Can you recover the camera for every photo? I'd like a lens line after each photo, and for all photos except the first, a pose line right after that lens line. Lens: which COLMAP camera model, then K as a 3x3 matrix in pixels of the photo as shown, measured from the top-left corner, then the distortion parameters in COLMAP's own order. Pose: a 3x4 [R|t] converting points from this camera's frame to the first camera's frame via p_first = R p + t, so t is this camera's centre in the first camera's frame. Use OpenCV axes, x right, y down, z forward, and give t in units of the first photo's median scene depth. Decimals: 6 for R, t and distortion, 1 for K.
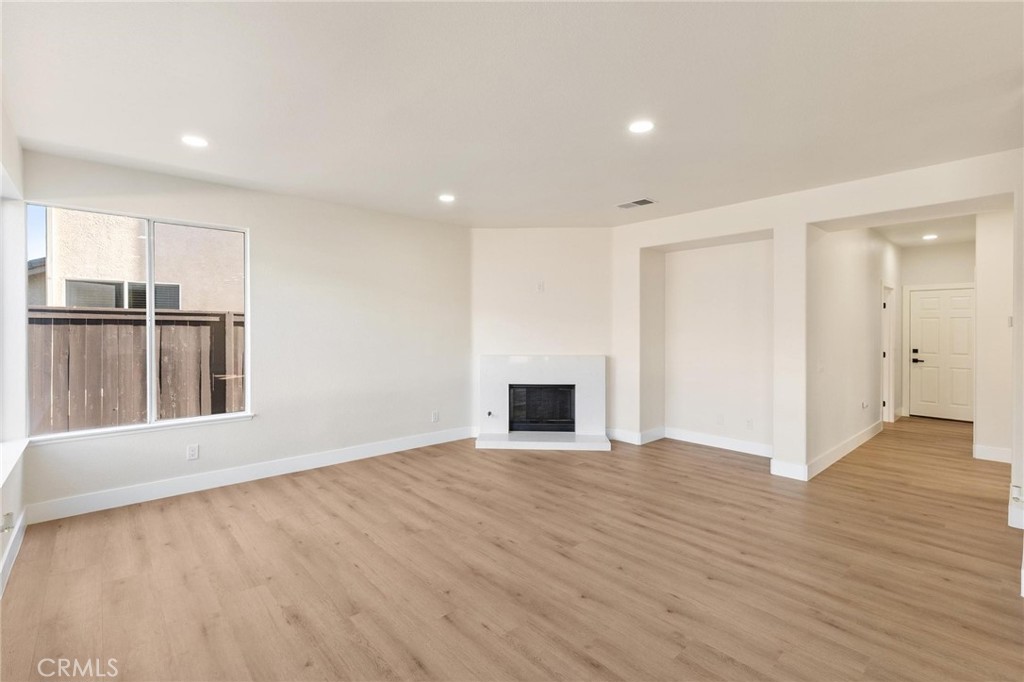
lens RADIAL K [[460.2, 0, 507.0], [0, 460.2, 330.0], [0, 0, 1]] dist [0.002717, 0.000730]
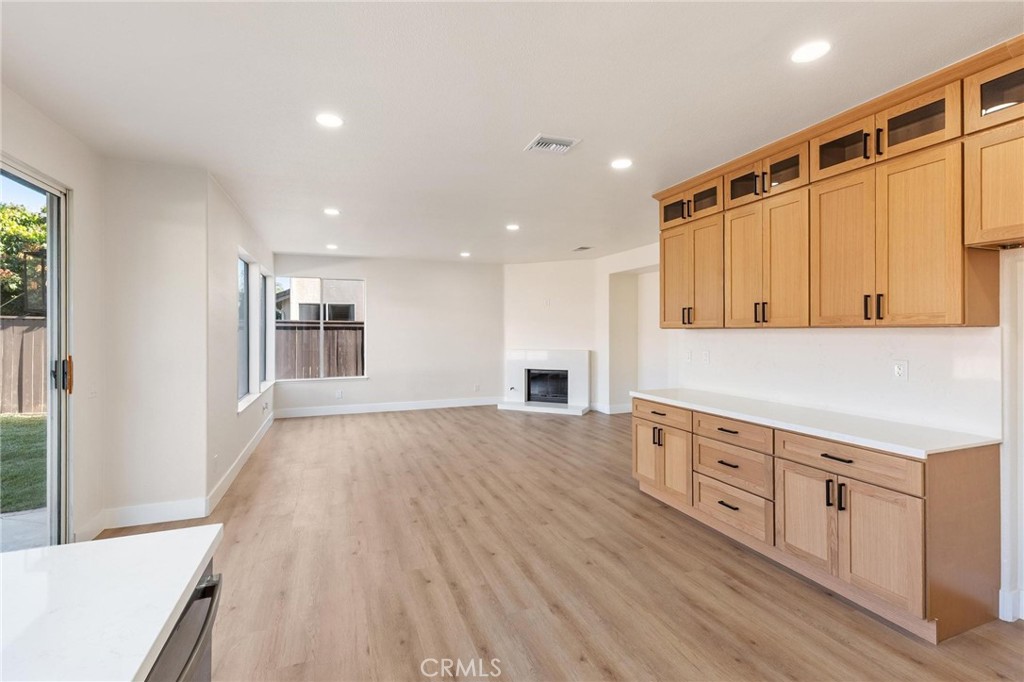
lens RADIAL K [[451.6, 0, 506.1], [0, 451.6, 330.5], [0, 0, 1]] dist [-0.001081, 0.000512]
pose [[0.932959, -0.002120, -0.359977, 0.708624], [-0.000312, 0.999978, -0.006698, 0.005339], [0.359983, 0.006362, 0.932937, -0.571061]]
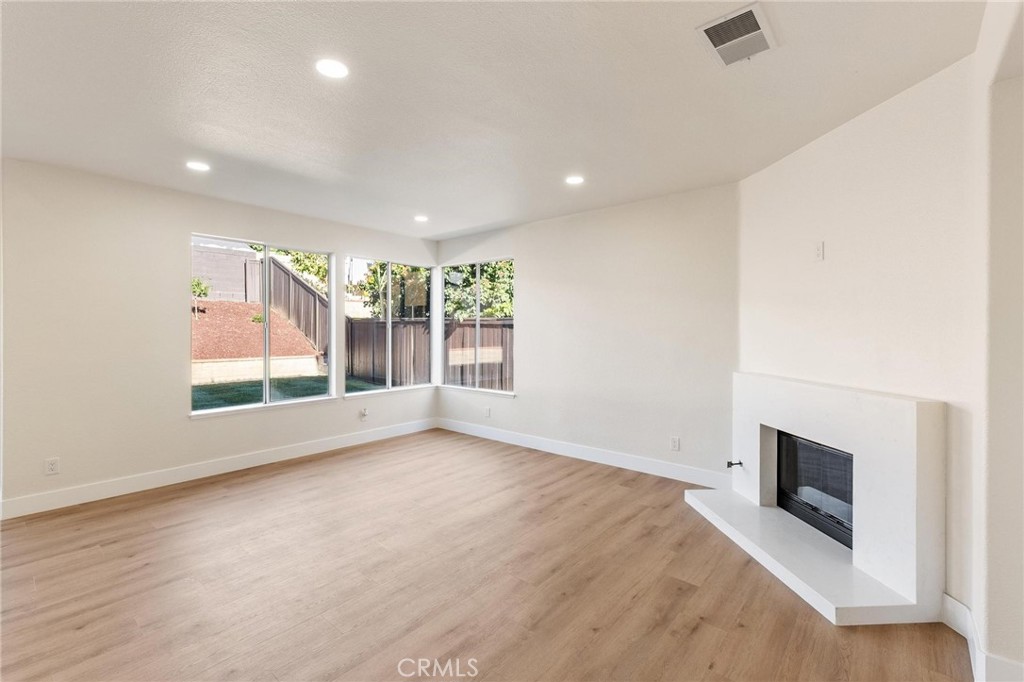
lens RADIAL K [[451.6, 0, 506.1], [0, 451.6, 330.5], [0, 0, 1]] dist [-0.001081, 0.000512]
pose [[0.123253, 0.002067, -0.992373, 0.815185], [-0.009092, 0.999958, 0.000953, -0.002231], [0.992334, 0.008905, 0.123266, 0.901024]]
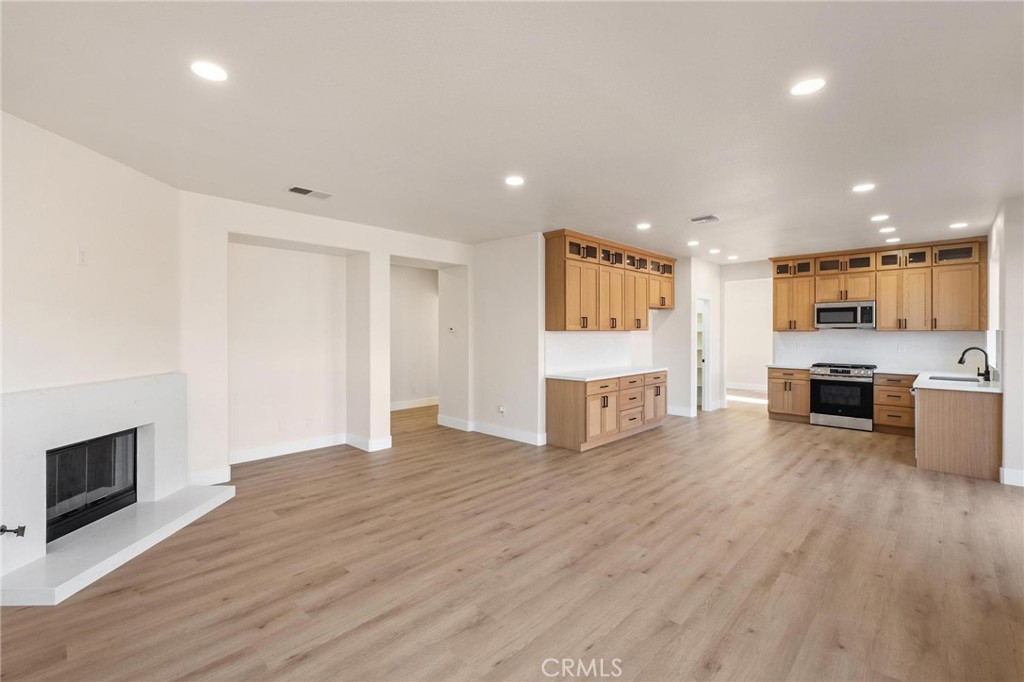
lens RADIAL K [[451.6, 0, 506.1], [0, 451.6, 330.5], [0, 0, 1]] dist [-0.001081, 0.000512]
pose [[-0.068049, 0.002096, 0.997680, -0.749768], [0.006516, 0.999977, -0.001657, -0.005441], [-0.997661, 0.006388, -0.068062, 0.837753]]
